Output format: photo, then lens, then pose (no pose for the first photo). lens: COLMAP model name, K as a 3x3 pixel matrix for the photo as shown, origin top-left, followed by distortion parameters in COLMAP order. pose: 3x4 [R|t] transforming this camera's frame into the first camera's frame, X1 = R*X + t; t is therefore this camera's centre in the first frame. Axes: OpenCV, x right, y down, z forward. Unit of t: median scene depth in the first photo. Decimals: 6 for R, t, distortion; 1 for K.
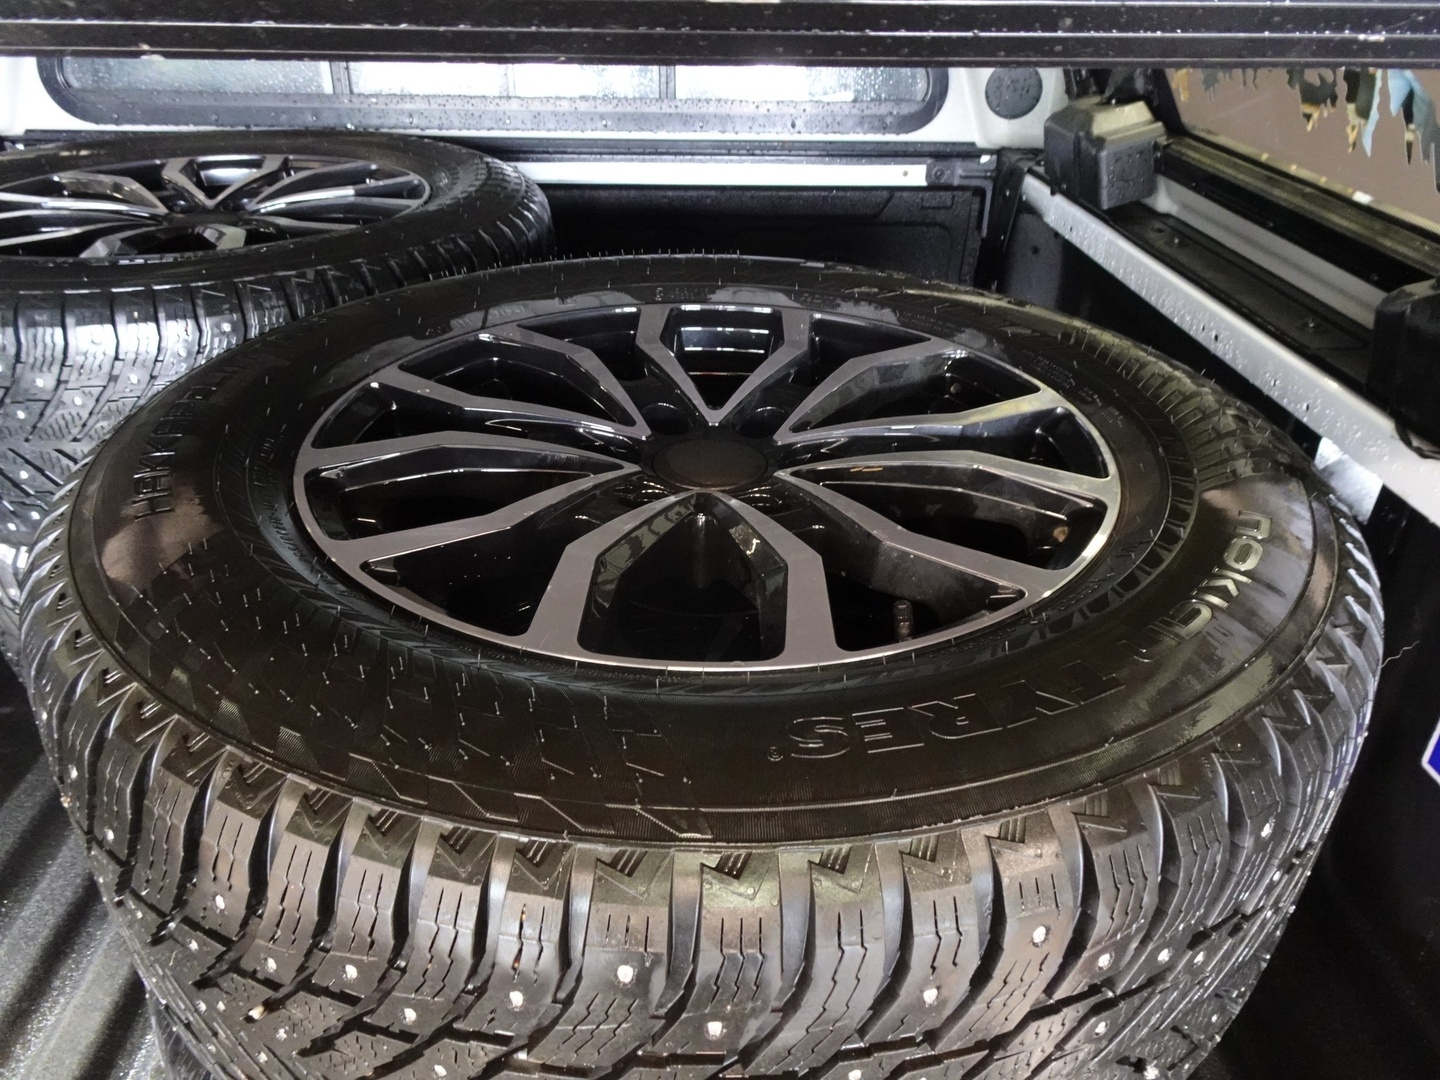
lens RADIAL K [[1050.0, 0, 720.0], [0, 1050.0, 540.0], [0, 0, 1]] dist [-0.006383, 0.041615]
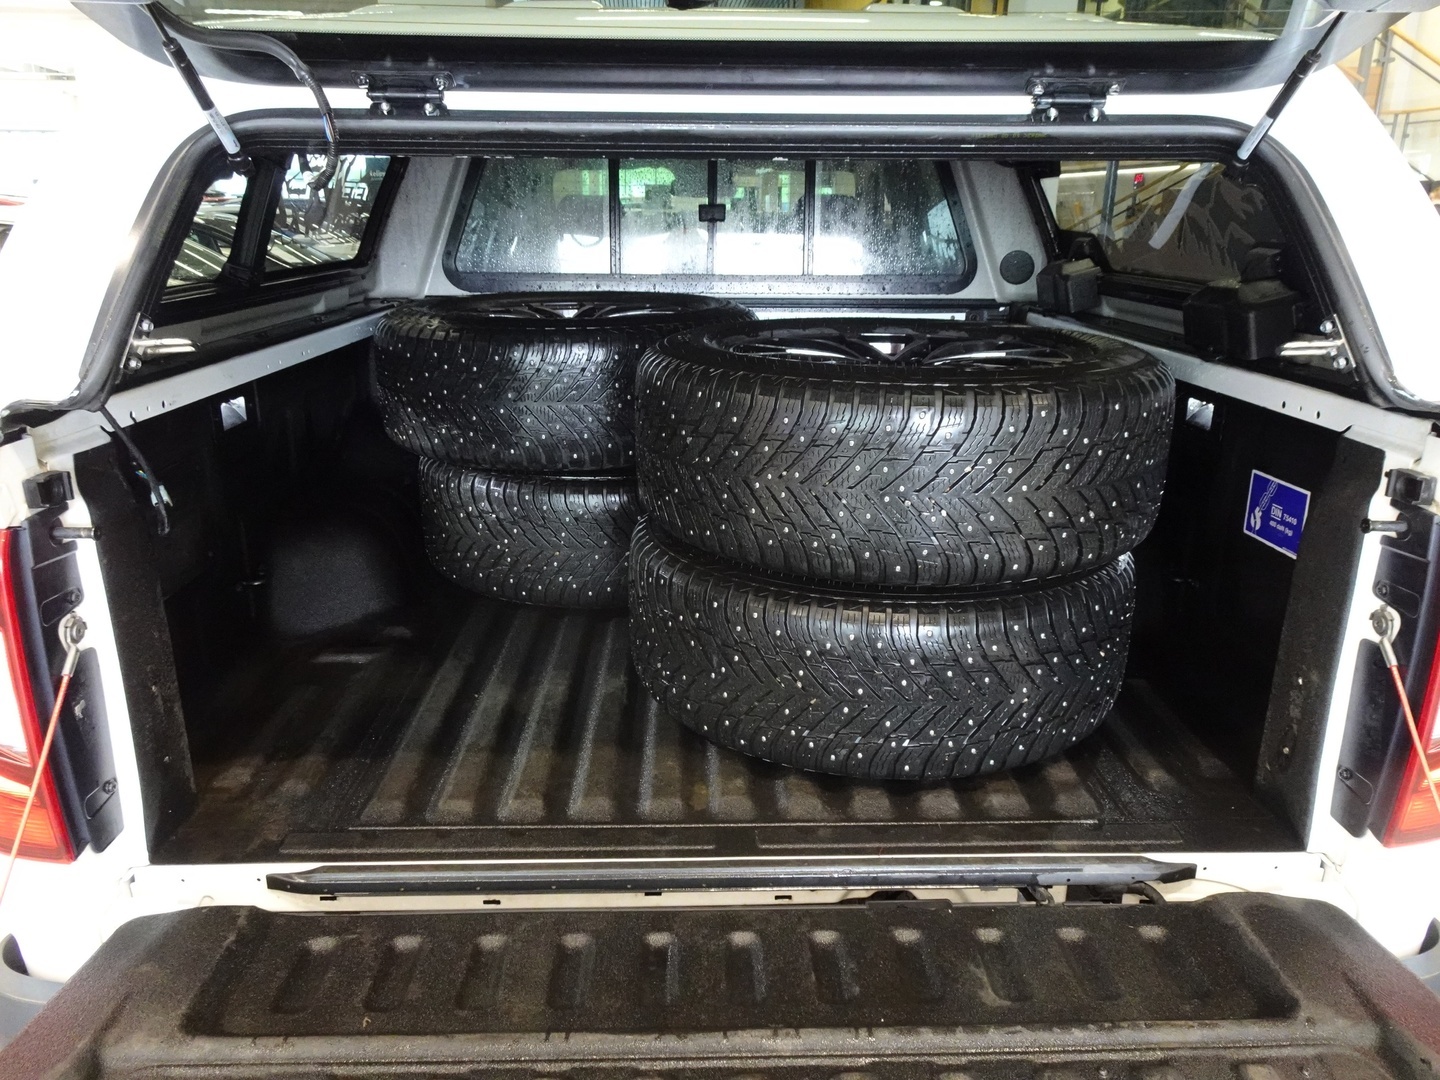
lens RADIAL K [[1050.0, 0, 720.0], [0, 1050.0, 540.0], [0, 0, 1]] dist [-0.006383, 0.041615]
pose [[0.999853, -0.002673, -0.016909, -0.165138], [-0.001229, 0.973969, -0.226677, 0.373210], [0.017074, 0.226665, 0.973823, -0.532186]]
